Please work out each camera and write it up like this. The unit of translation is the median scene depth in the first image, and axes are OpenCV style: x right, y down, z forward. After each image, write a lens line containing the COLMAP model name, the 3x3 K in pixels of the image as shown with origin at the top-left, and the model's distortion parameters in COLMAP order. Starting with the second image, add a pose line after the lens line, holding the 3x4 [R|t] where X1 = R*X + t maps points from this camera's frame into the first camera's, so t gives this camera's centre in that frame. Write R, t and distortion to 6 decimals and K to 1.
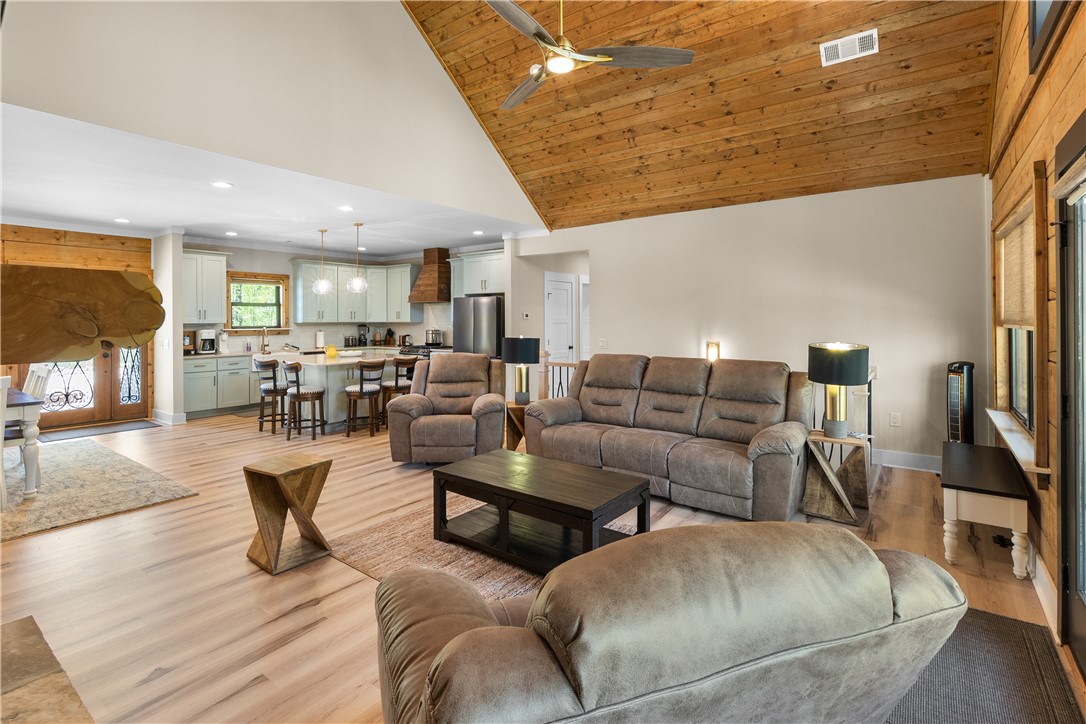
lens RADIAL K [[518.2, 0, 540.1], [0, 518.2, 315.6], [0, 0, 1]] dist [-0.003457, -0.000364]
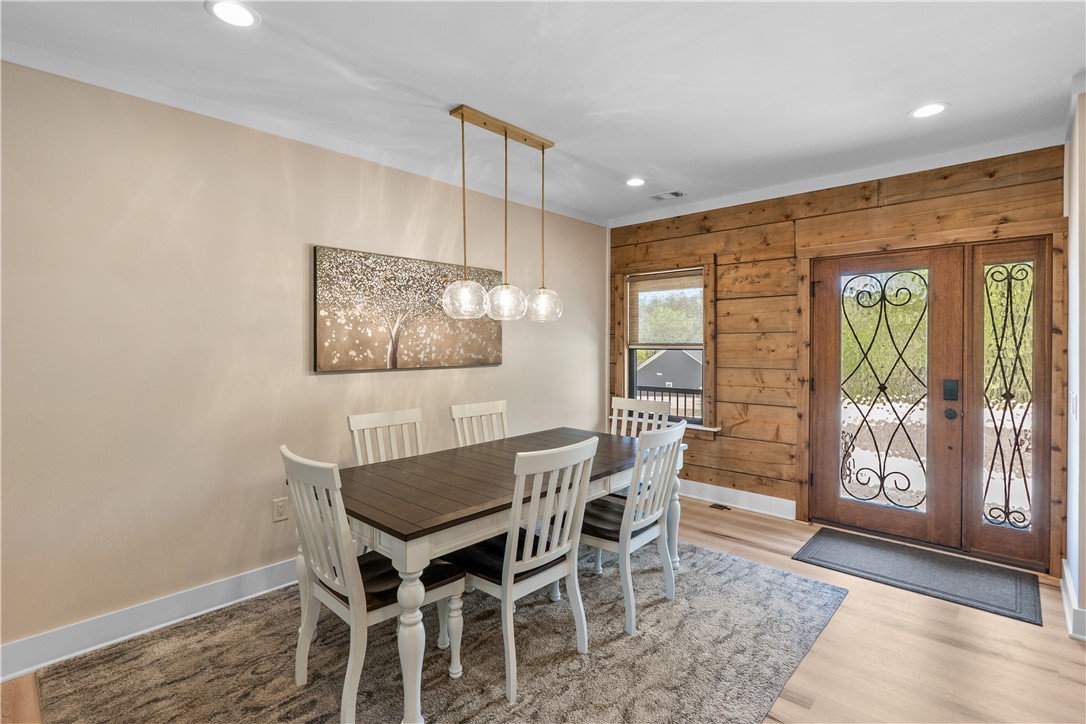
lens RADIAL K [[511.2, 0, 539.6], [0, 511.2, 347.5], [0, 0, 1]] dist [-0.001804, -0.000521]
pose [[-0.108941, 0.009881, -0.993999, -0.285306], [0.010484, 0.999906, 0.008791, 0.005292], [0.993993, -0.009463, -0.109035, 0.593551]]
